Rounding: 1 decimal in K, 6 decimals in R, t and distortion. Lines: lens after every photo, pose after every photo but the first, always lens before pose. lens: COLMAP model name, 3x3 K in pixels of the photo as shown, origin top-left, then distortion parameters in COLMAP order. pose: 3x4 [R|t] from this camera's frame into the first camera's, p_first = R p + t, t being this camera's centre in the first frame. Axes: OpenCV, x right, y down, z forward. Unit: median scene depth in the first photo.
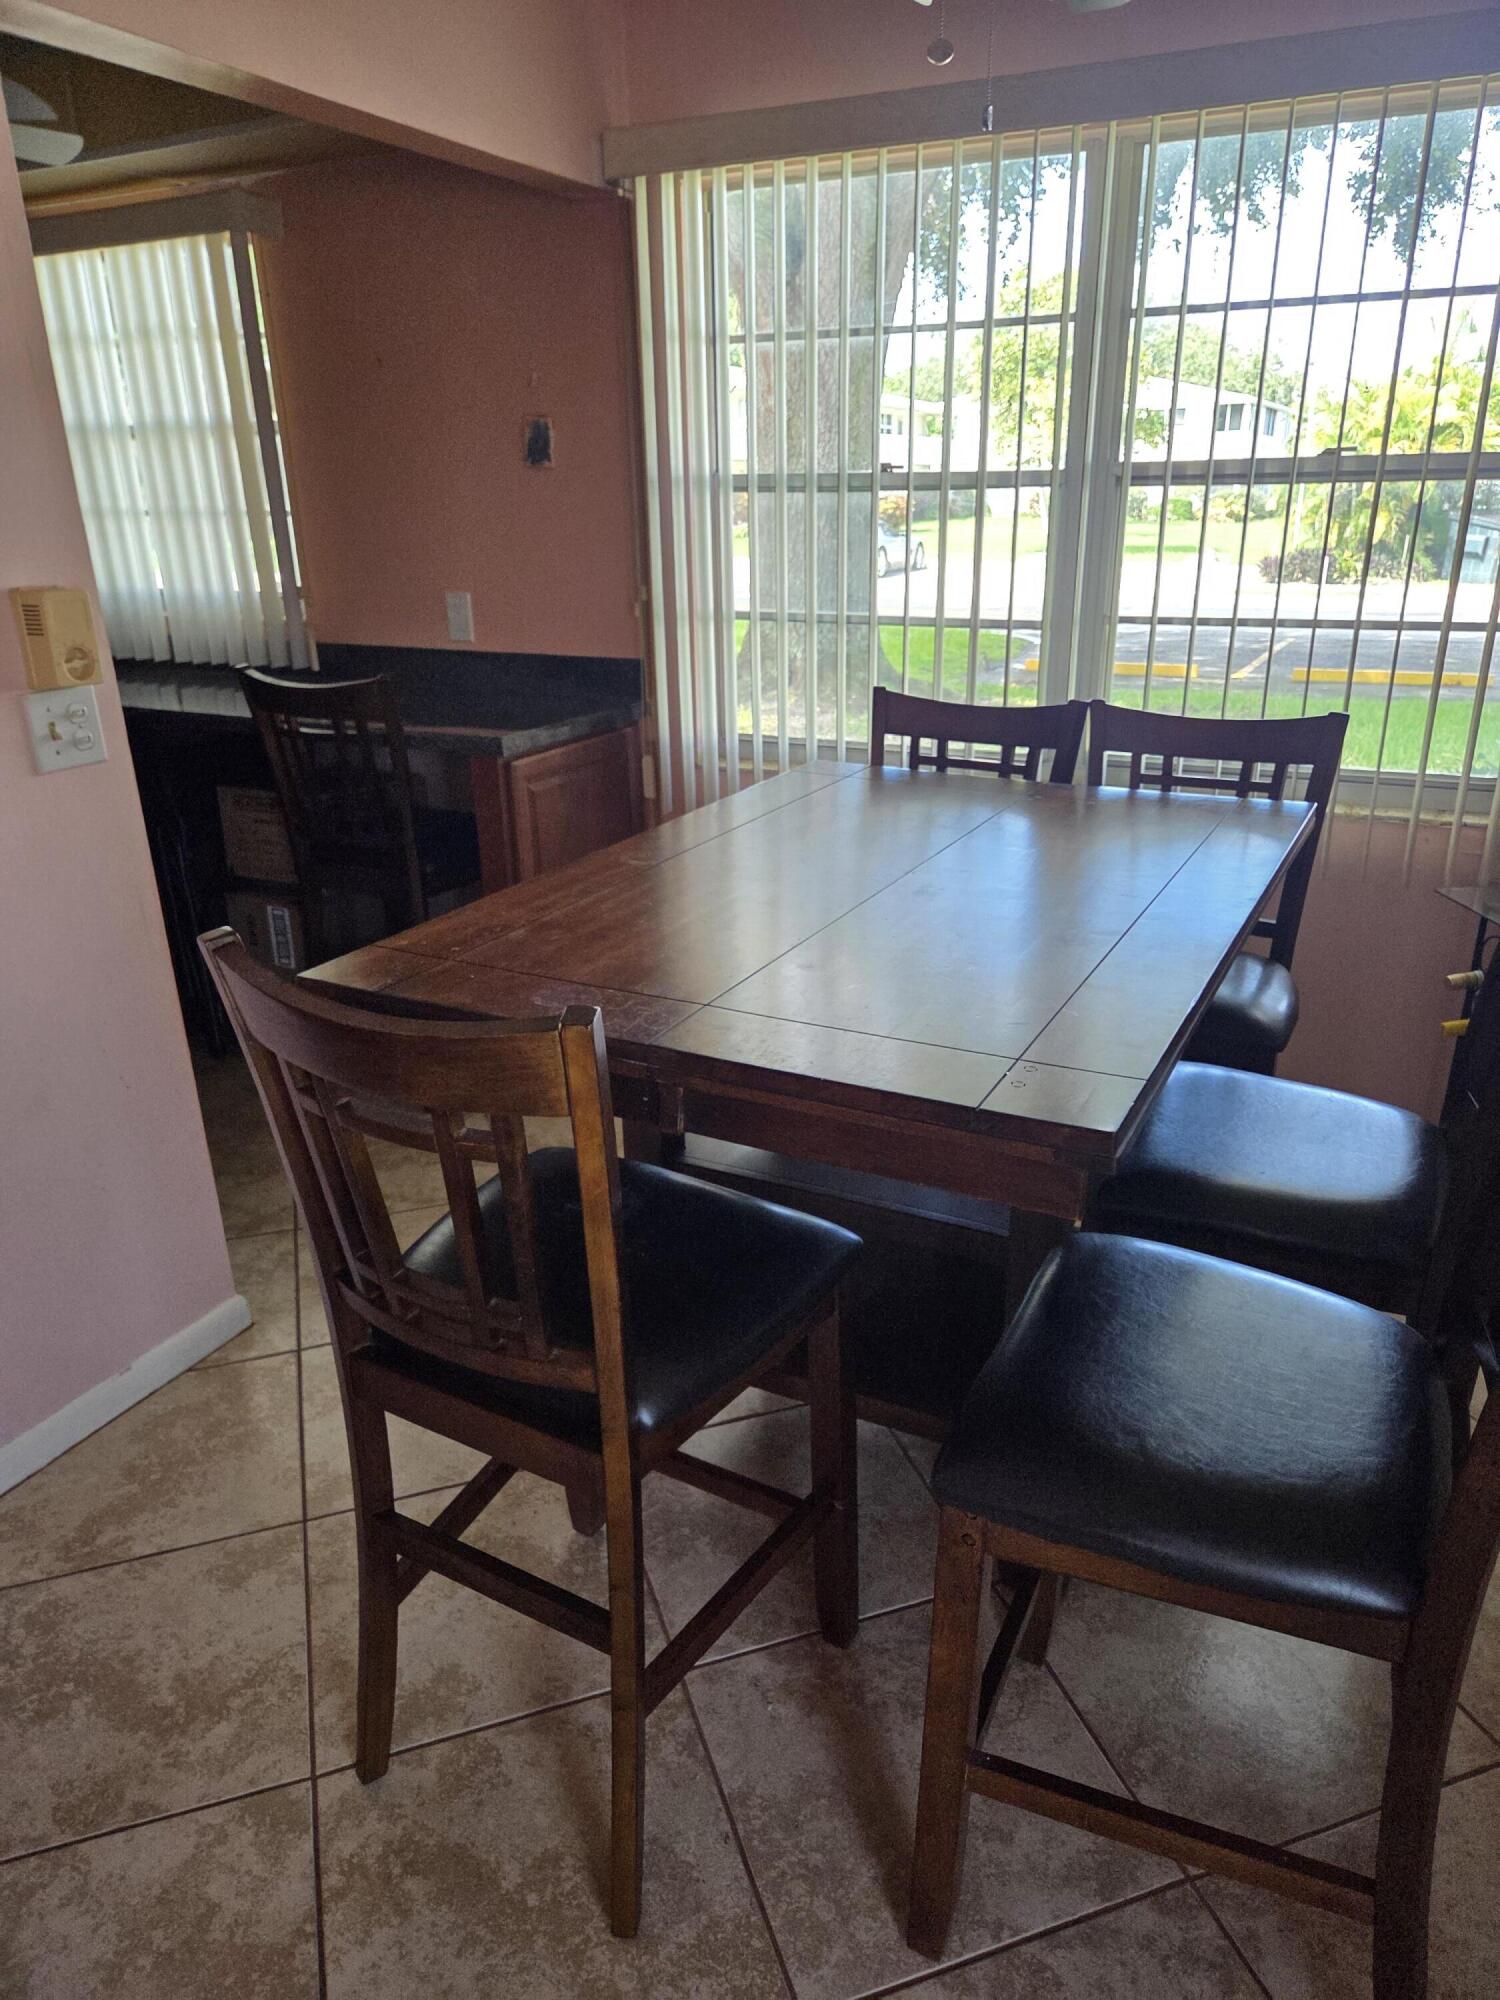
lens RADIAL K [[1337.6, 0, 744.8], [0, 1337.6, 1014.9], [0, 0, 1]] dist [0.046815, -0.043173]
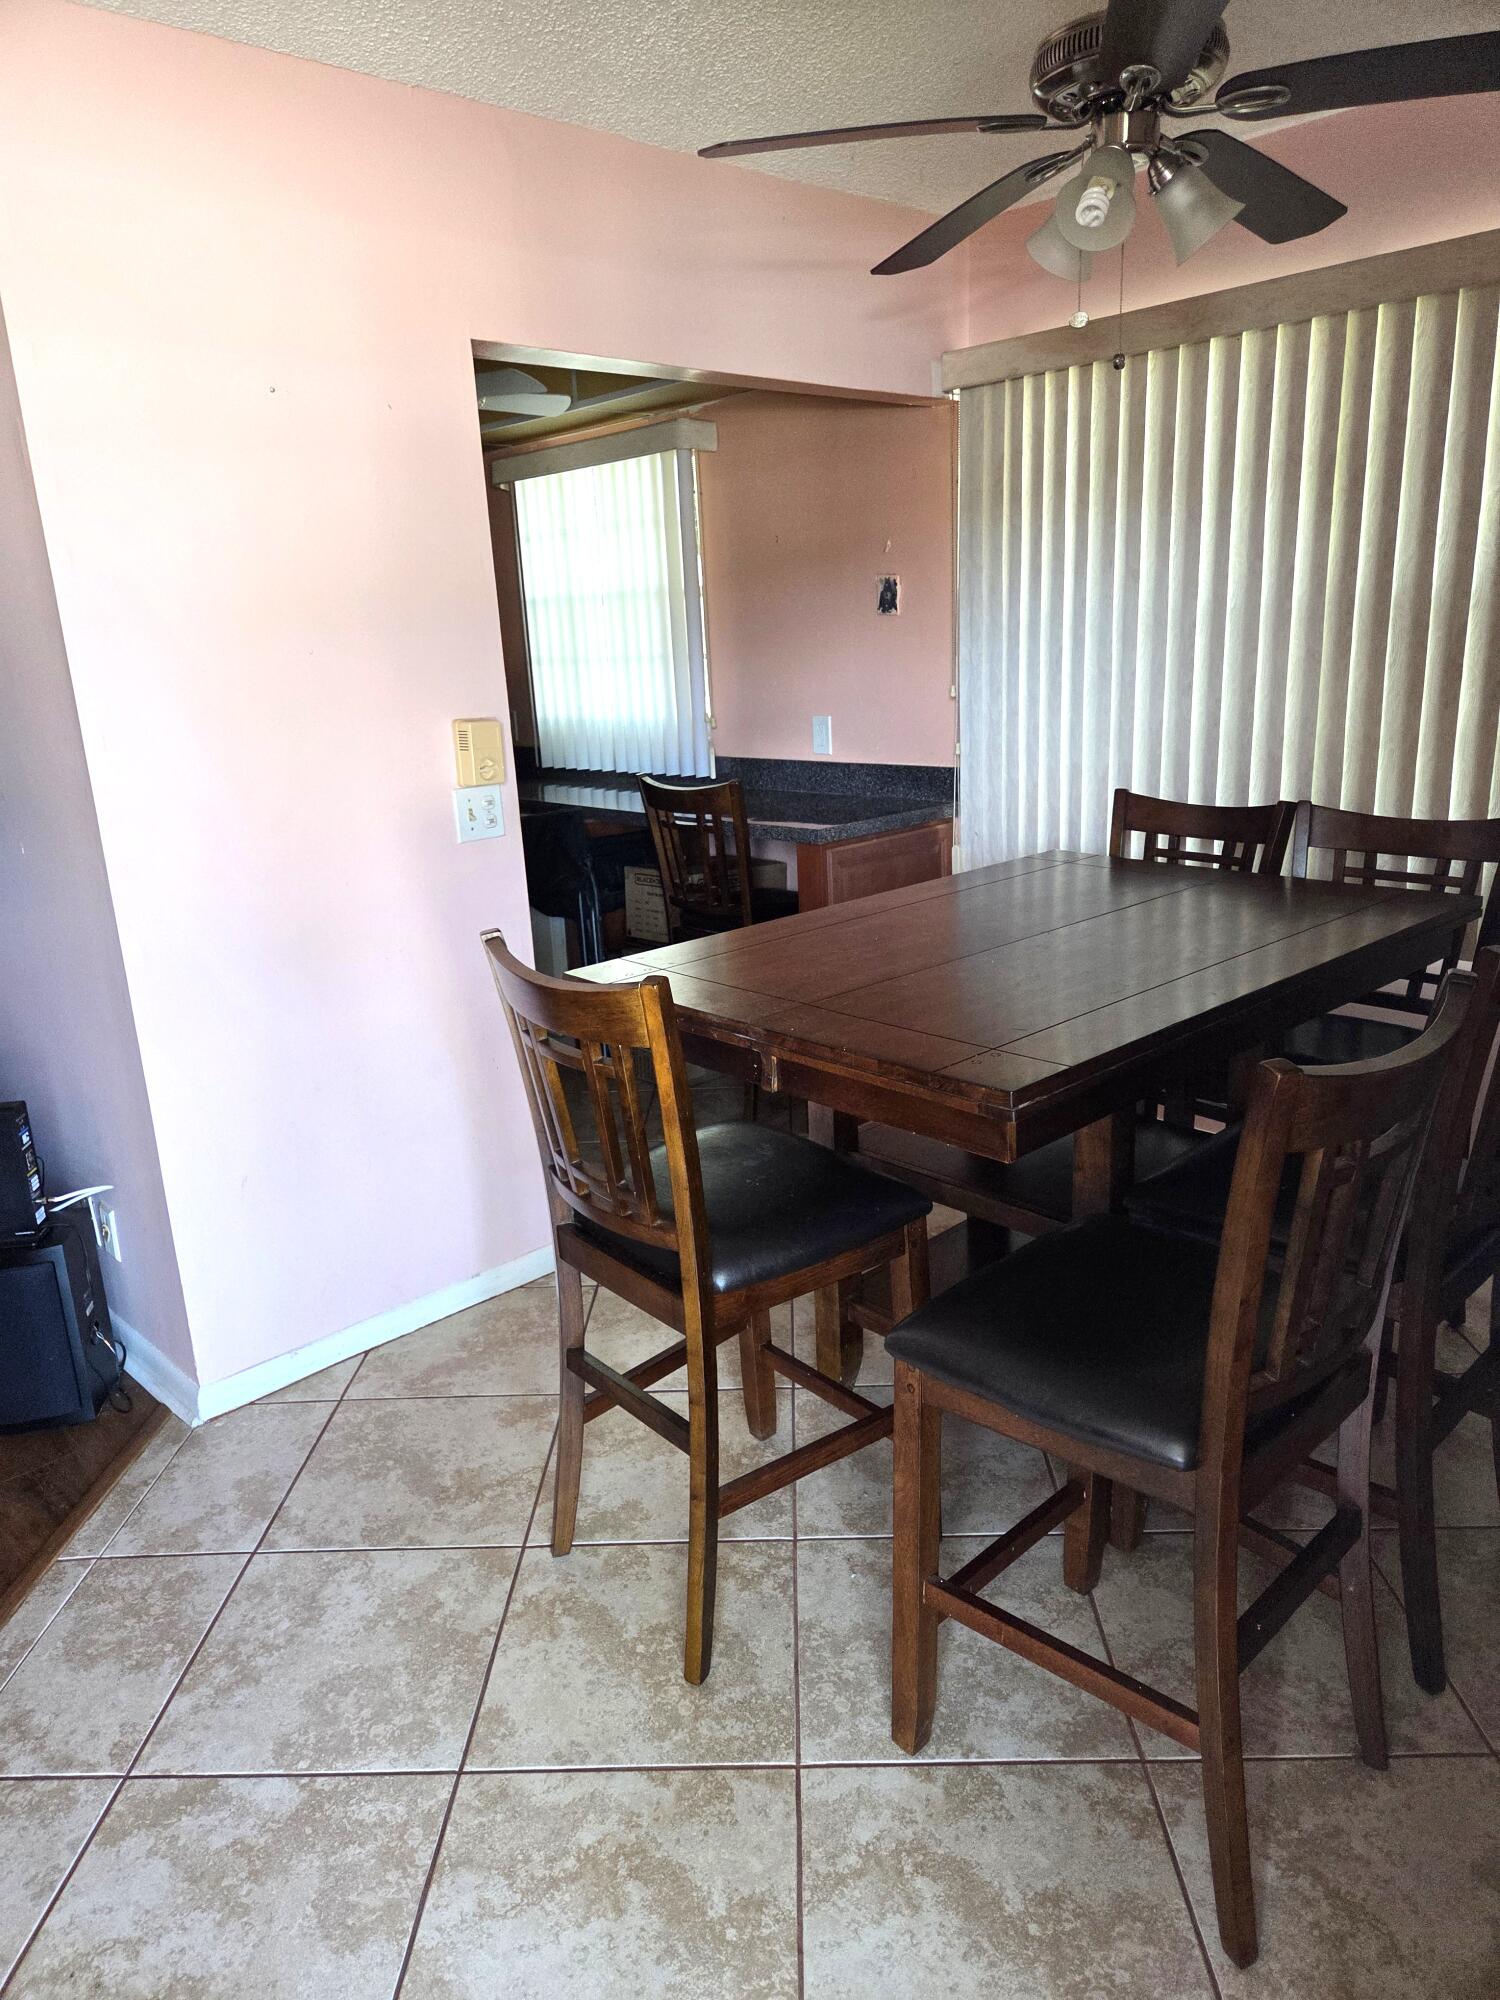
lens RADIAL K [[1337.6, 0, 752.5], [0, 1337.6, 996.3], [0, 0, 1]] dist [0.046815, -0.043173]
pose [[0.937592, 0.060694, -0.342398, 0.328759], [-0.093136, 0.992506, -0.079103, 0.083356], [0.335031, 0.106056, 0.936219, -0.270360]]
